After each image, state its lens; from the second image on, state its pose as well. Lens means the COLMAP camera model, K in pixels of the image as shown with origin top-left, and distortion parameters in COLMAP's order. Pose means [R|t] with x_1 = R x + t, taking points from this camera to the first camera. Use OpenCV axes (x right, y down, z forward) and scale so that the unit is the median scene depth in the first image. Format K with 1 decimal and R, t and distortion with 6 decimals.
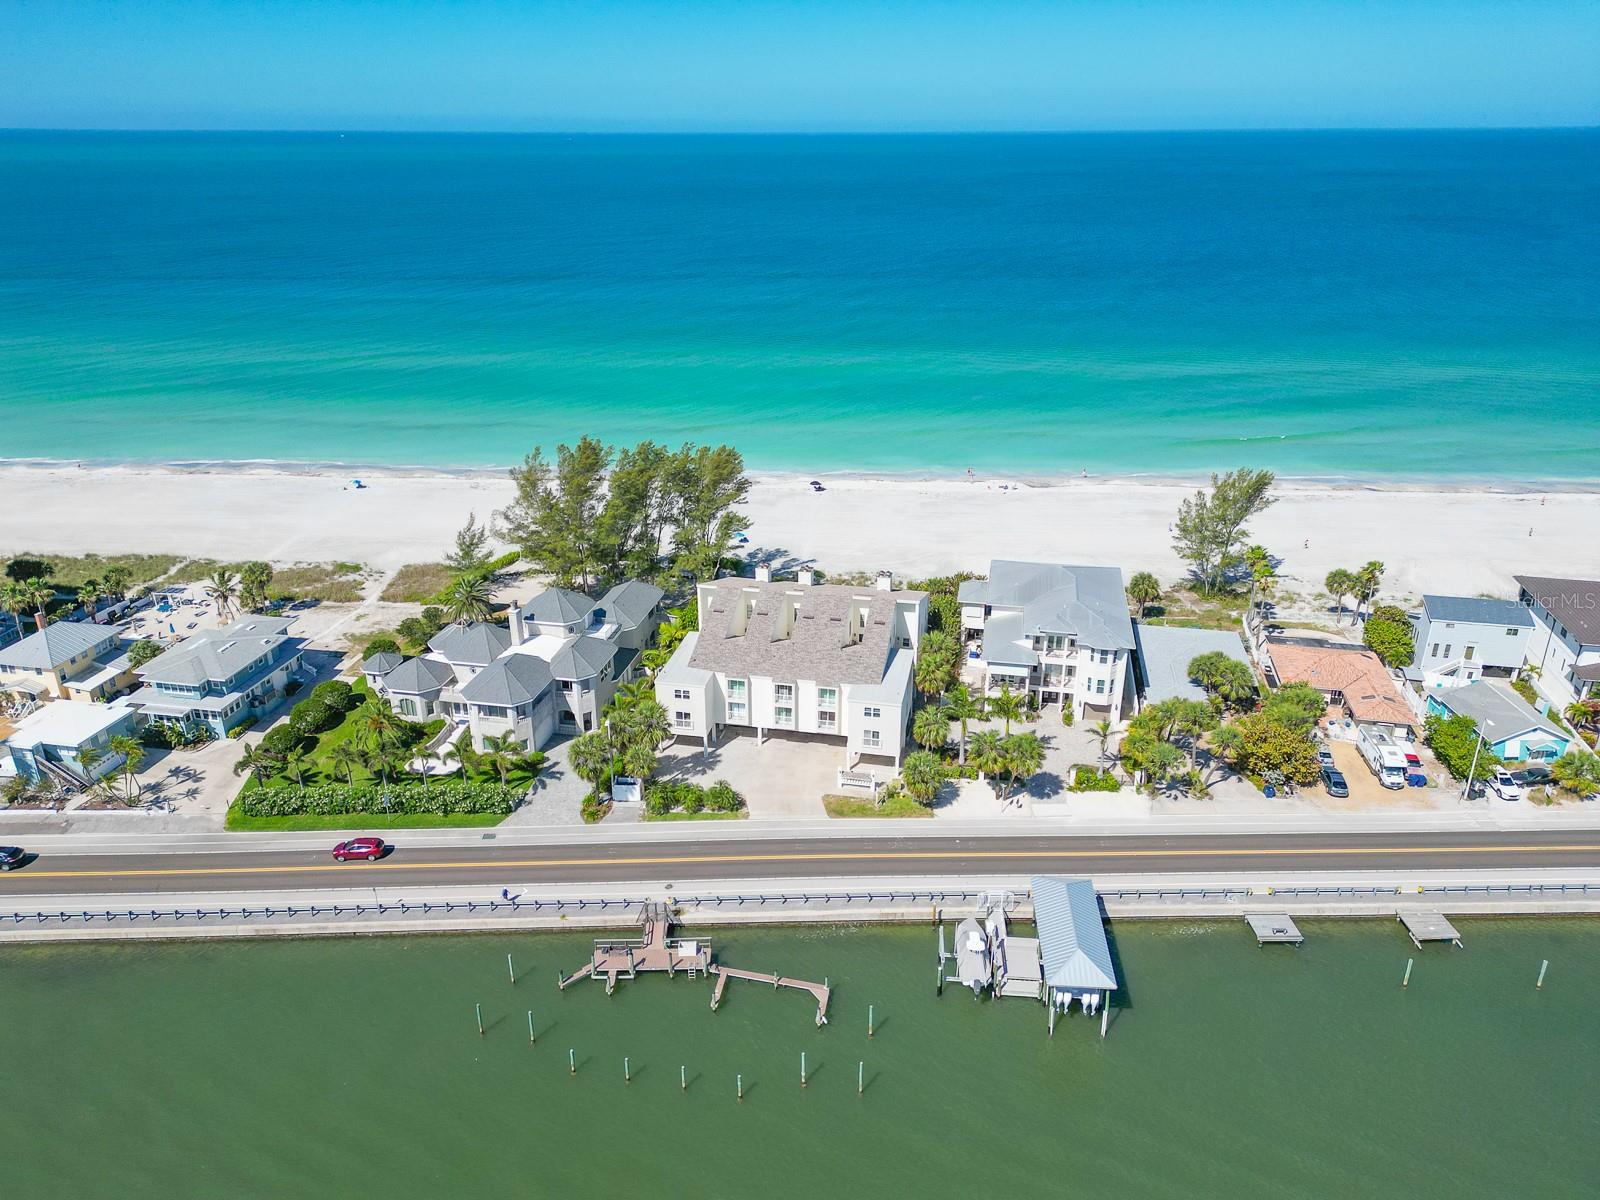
lens RADIAL K [[1108.8, 0, 800.0], [0, 1108.8, 600.0], [0, 0, 1]] dist [0.104448, -0.118373]
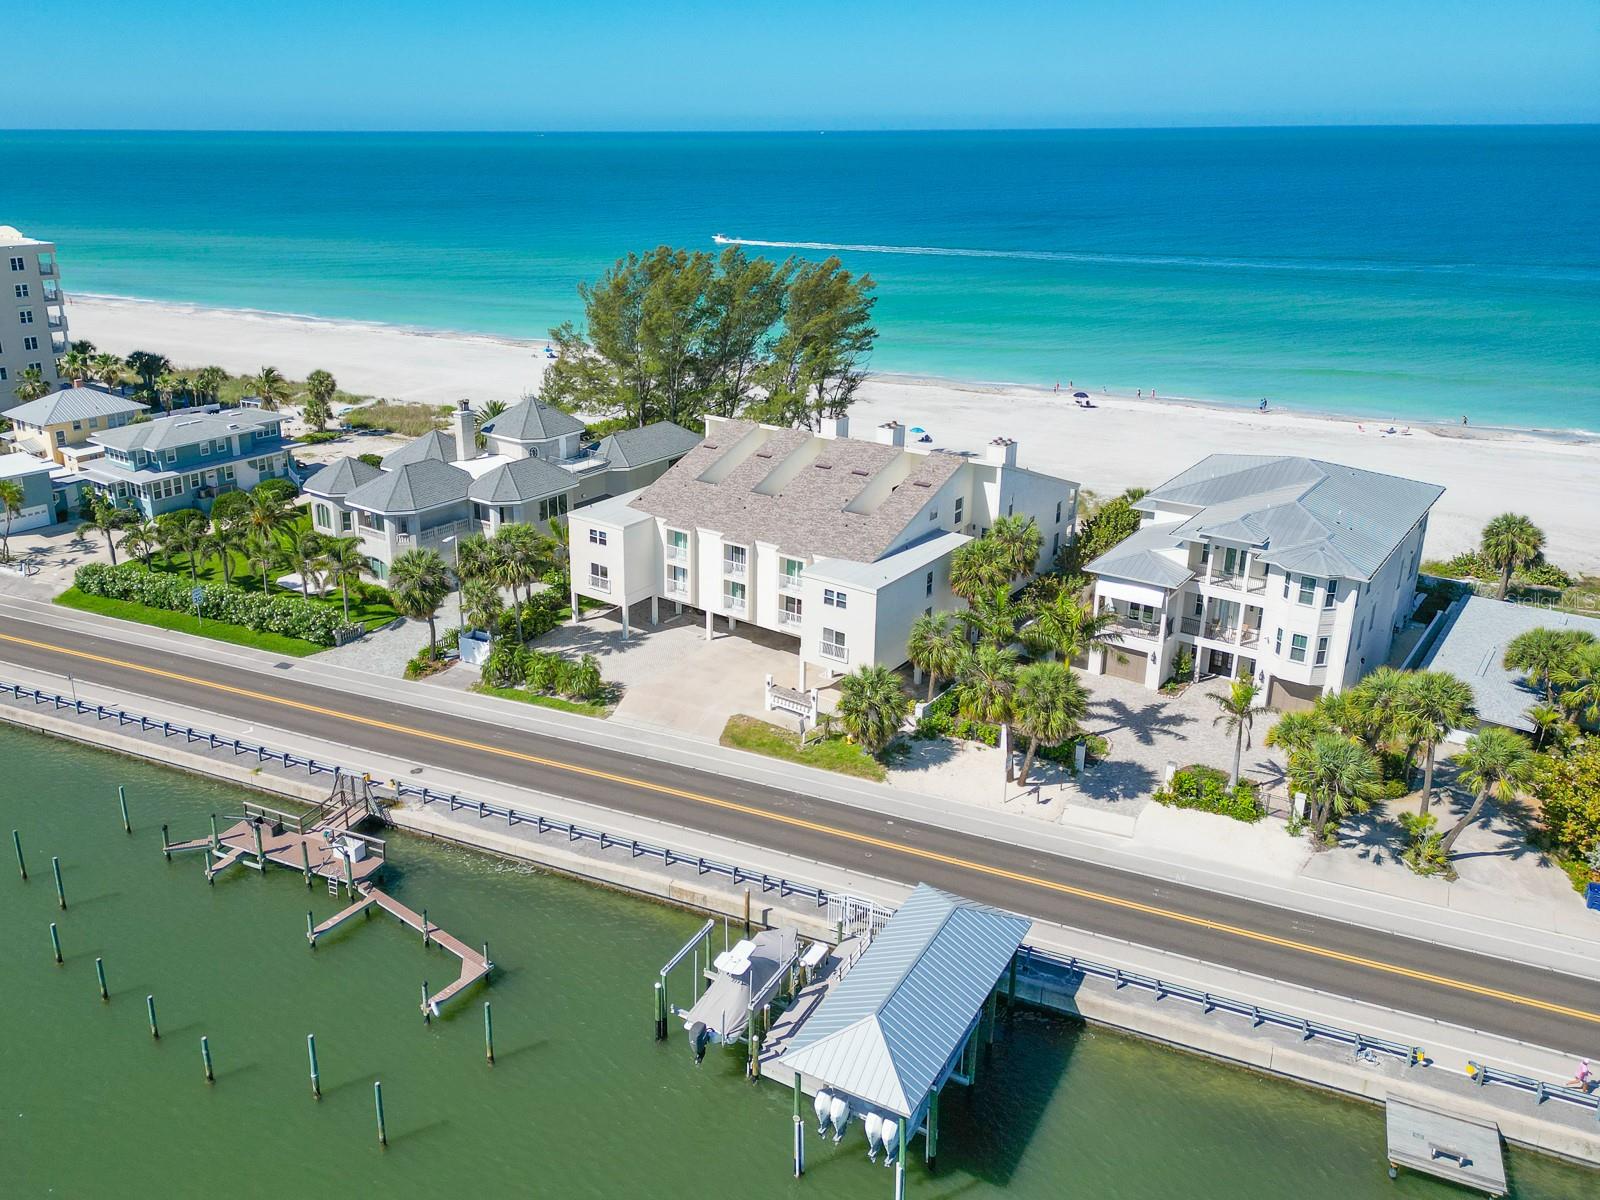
lens RADIAL K [[1243.5, 0, 699.8], [0, 1243.5, 534.6], [0, 0, 1]] dist [0.080866, -0.070746]
pose [[0.891988, 0.138475, -0.430328, 0.285029], [-0.172388, 0.984191, -0.040625, 0.105773], [0.417900, 0.110421, 0.901758, 0.342128]]
